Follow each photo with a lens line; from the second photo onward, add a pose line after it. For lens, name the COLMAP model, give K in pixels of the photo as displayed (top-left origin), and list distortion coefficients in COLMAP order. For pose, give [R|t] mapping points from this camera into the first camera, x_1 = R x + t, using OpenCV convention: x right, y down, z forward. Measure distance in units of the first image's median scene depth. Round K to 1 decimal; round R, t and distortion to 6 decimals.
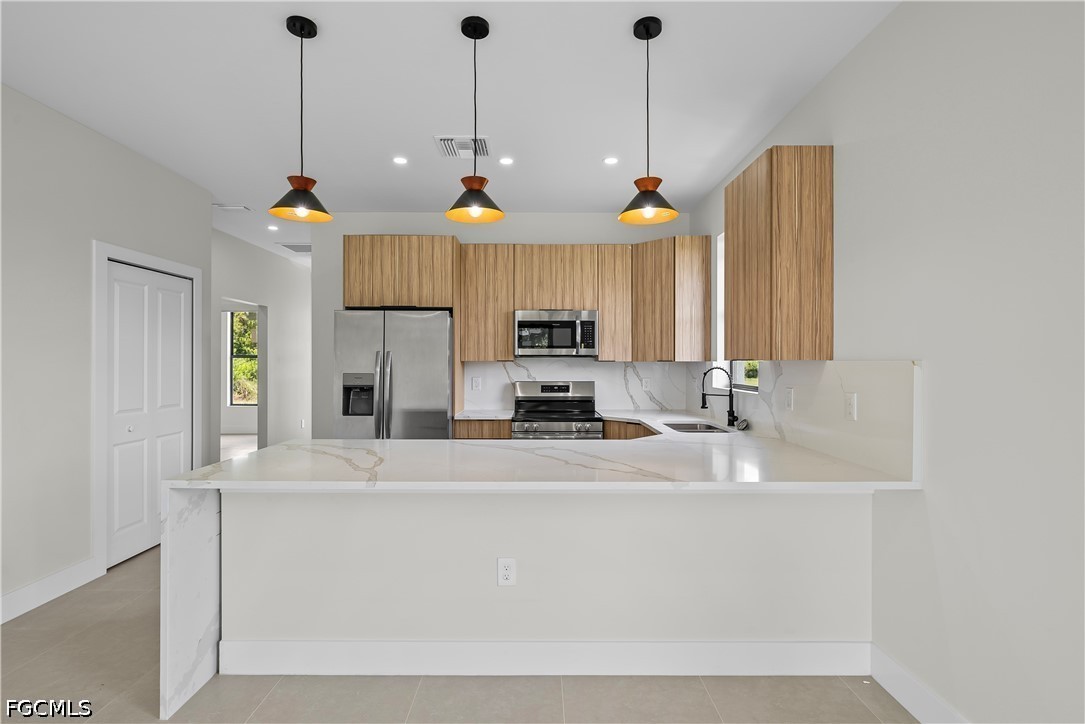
lens RADIAL K [[530.3, 0, 542.5], [0, 530.3, 362.0], [0, 0, 1]] dist [0.001880, 0.000393]
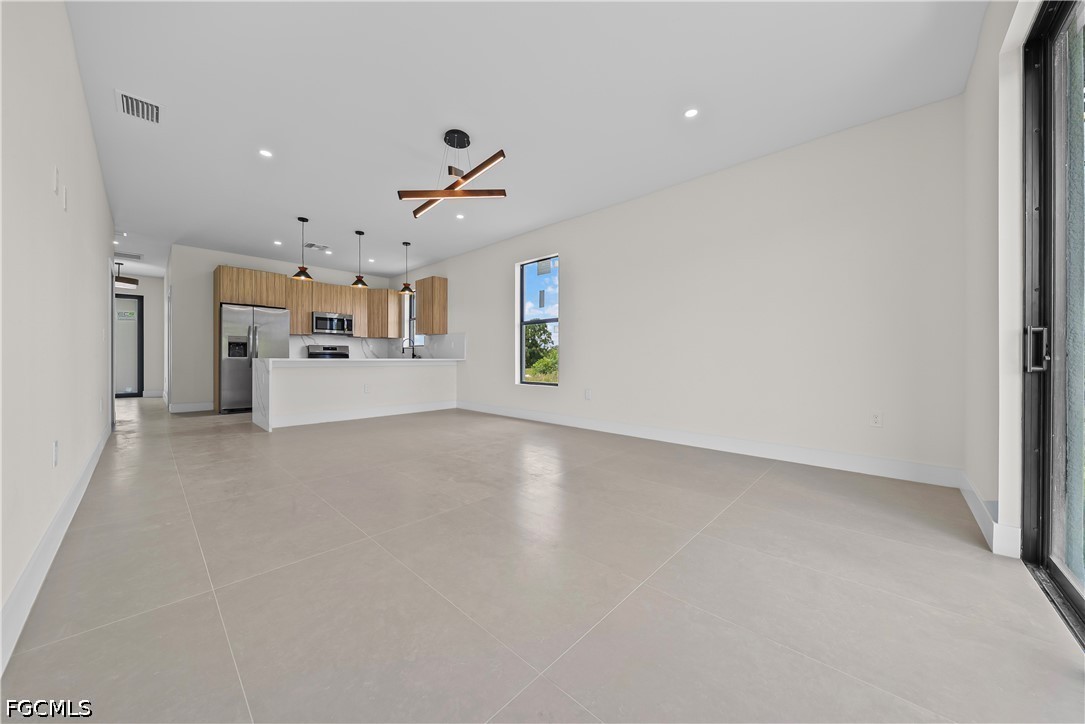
lens RADIAL K [[374.8, 0, 544.6], [0, 374.8, 360.3], [0, 0, 1]] dist [-0.004341, -0.000142]
pose [[0.688620, -0.001859, 0.725120, -0.546925], [-0.001284, 0.999992, 0.003783, 0.101925], [-0.725121, -0.003536, 0.688612, -0.807113]]
